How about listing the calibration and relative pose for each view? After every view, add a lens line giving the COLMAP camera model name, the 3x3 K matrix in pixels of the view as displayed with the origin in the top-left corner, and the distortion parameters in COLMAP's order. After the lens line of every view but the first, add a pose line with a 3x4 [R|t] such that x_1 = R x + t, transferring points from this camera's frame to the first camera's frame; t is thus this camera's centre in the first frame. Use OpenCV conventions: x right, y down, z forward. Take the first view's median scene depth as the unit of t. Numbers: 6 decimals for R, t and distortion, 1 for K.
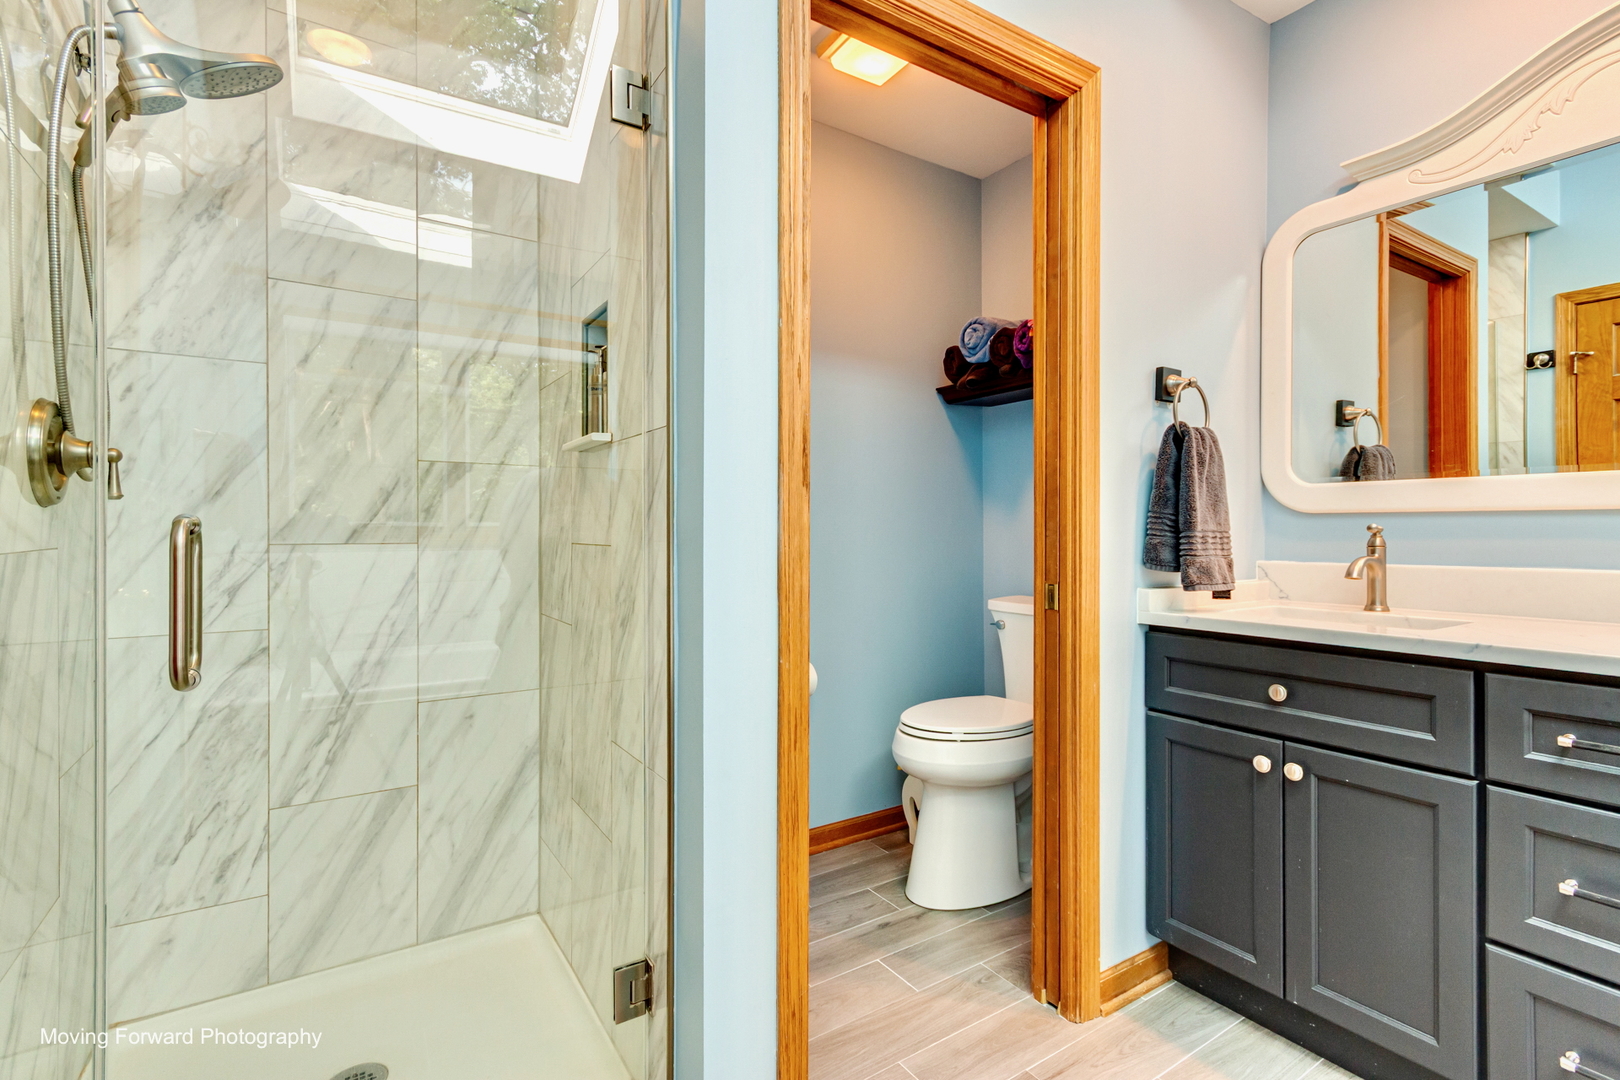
lens RADIAL K [[750.9, 0, 805.5], [0, 750.9, 532.7], [0, 0, 1]] dist [0.002297, 0.000160]
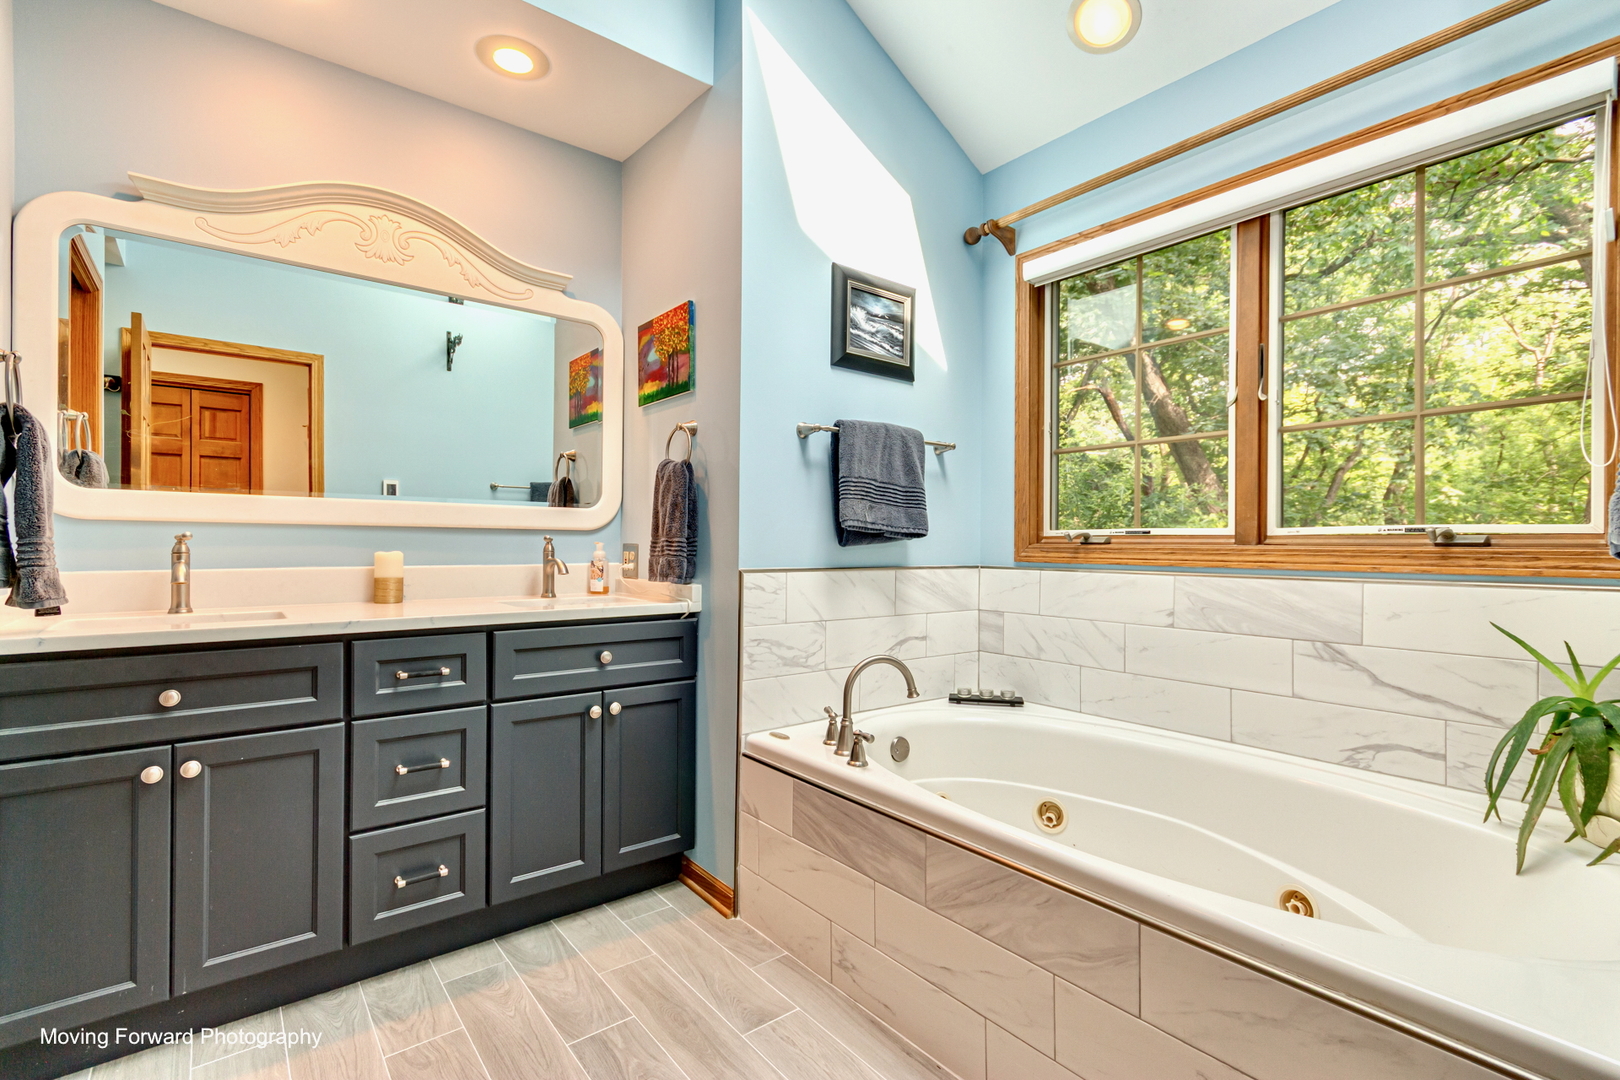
lens RADIAL K [[750.9, 0, 809.6], [0, 750.9, 542.5], [0, 0, 1]] dist [0.002297, 0.000160]
pose [[-0.101041, 0.001285, 0.994881, -0.465136], [-0.003104, 0.999994, -0.001607, 0.002249], [-0.994877, -0.003250, -0.101036, 0.245612]]
